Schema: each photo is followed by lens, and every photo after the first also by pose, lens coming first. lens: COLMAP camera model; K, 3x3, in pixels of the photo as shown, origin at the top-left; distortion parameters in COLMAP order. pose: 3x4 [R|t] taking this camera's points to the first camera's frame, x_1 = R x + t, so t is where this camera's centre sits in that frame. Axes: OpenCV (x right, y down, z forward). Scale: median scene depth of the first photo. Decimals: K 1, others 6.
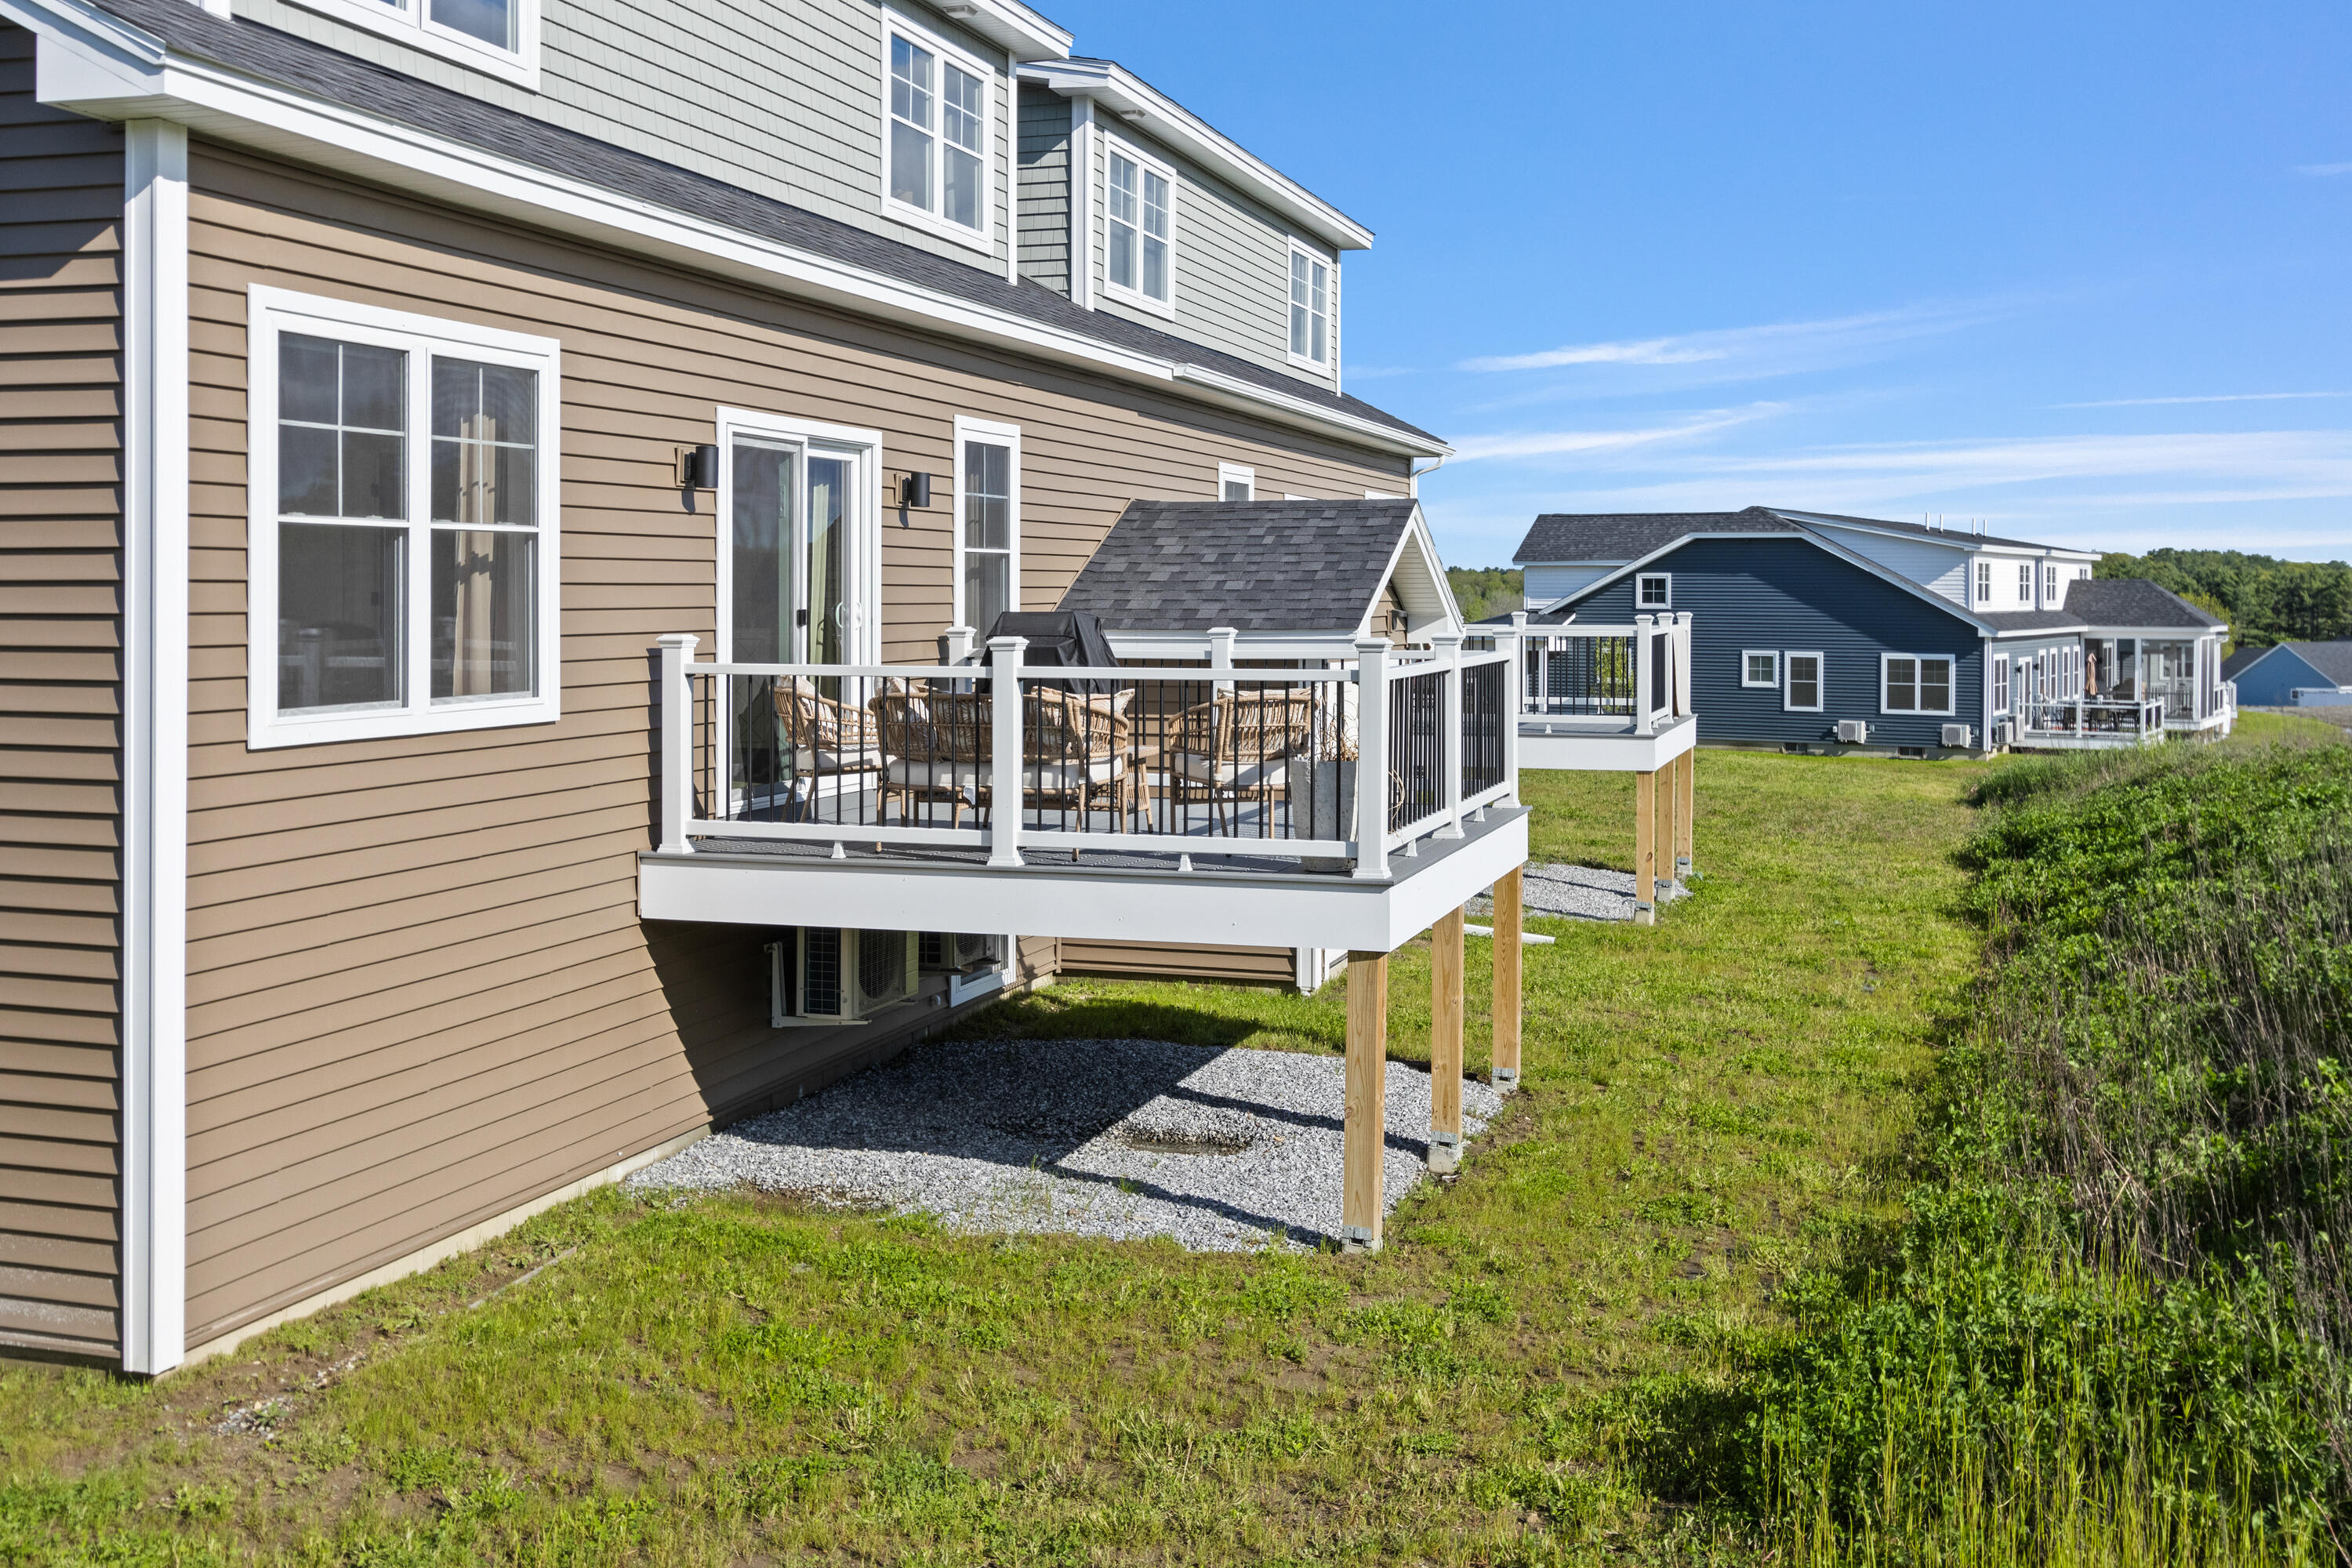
lens RADIAL K [[2270.7, 0, 1166.0], [0, 2270.7, 612.2], [0, 0, 1]] dist [0.007545, 0.000000]
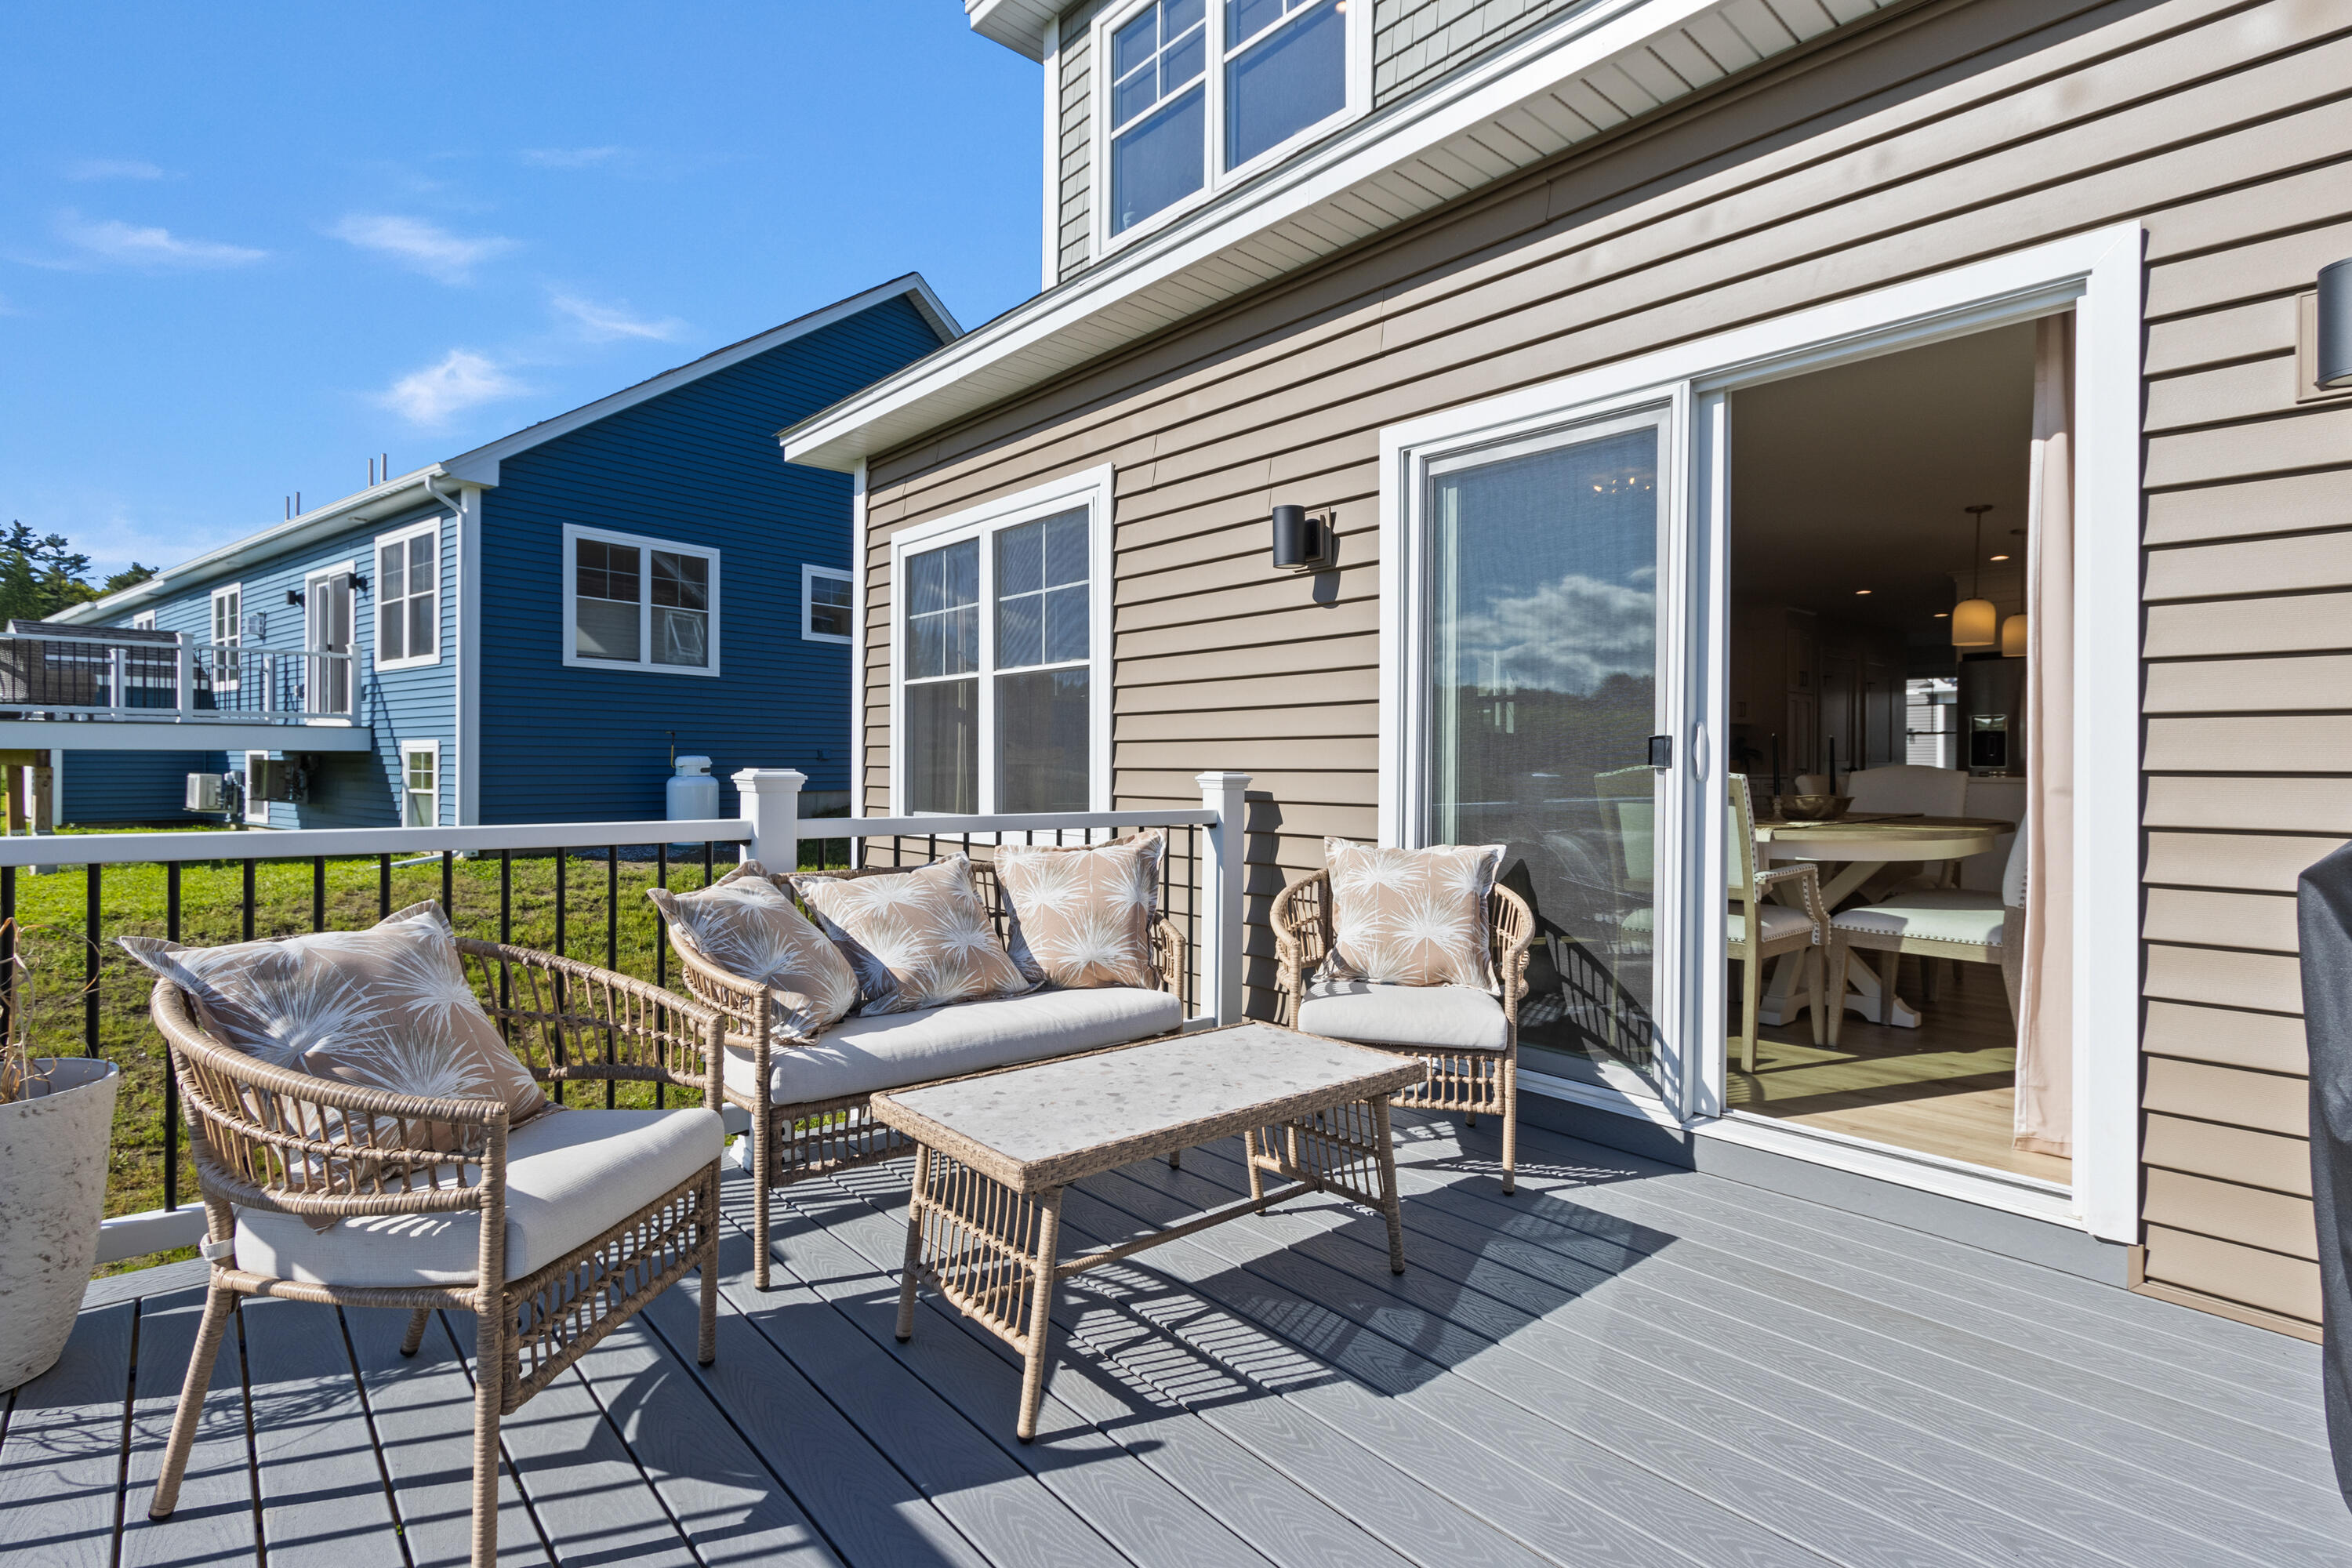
lens RADIAL K [[1097.0, 0, 1175.7], [0, 1097.0, 780.9], [0, 0, 1]] dist [0.005477, -0.001341]
pose [[-0.497919, 0.001213, -0.867223, 0.106418], [-0.019427, 0.999732, 0.012553, 0.007736], [0.867006, 0.023097, -0.497762, 1.082164]]
